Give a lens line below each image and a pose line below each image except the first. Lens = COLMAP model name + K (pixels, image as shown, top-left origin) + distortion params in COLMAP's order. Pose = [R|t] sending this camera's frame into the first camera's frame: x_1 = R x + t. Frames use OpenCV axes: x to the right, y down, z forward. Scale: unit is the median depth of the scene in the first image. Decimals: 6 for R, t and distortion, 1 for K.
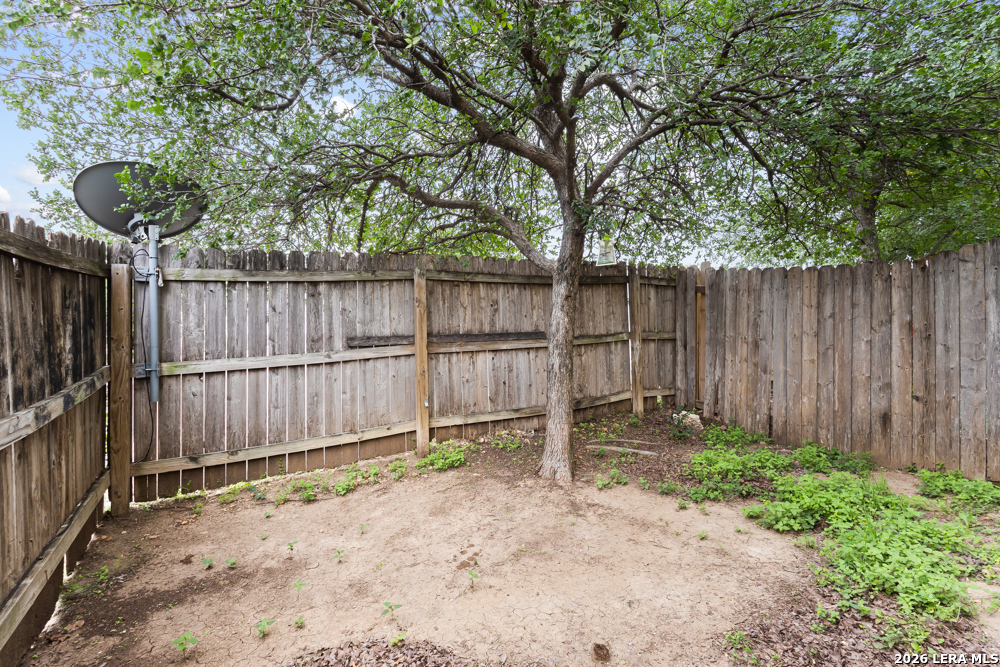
lens RADIAL K [[464.2, 0, 503.2], [0, 464.2, 336.3], [0, 0, 1]] dist [-0.000156, 0.001239]
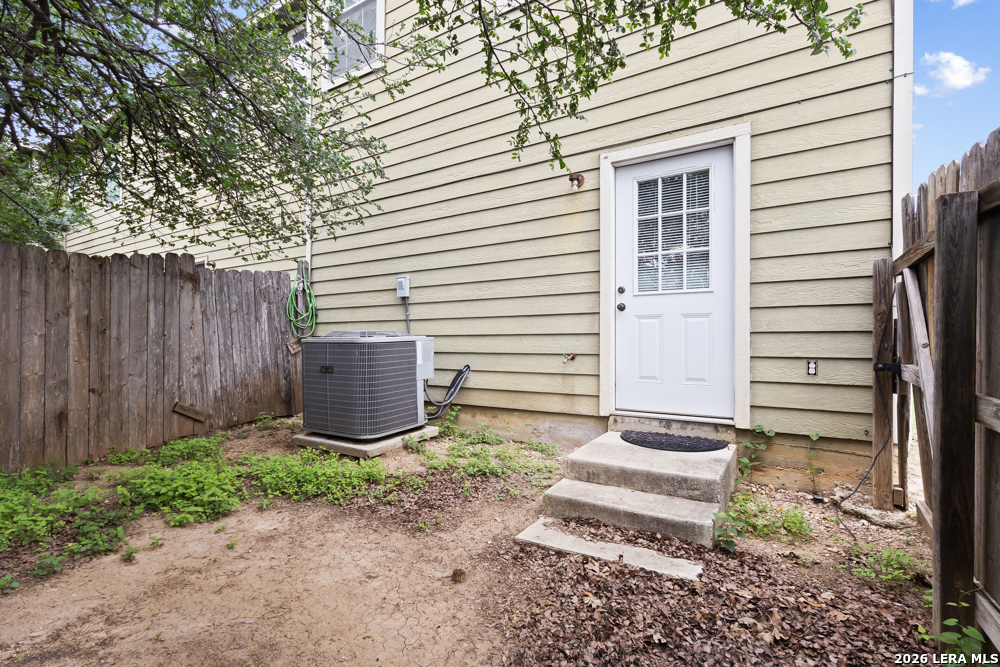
lens RADIAL K [[464.2, 0, 503.0], [0, 464.2, 337.2], [0, 0, 1]] dist [-0.000156, 0.001239]
pose [[-0.471055, 0.006002, 0.882084, -0.442337], [0.000232, 0.999978, -0.006680, 0.021920], [-0.882104, -0.002941, -0.471046, 0.684203]]
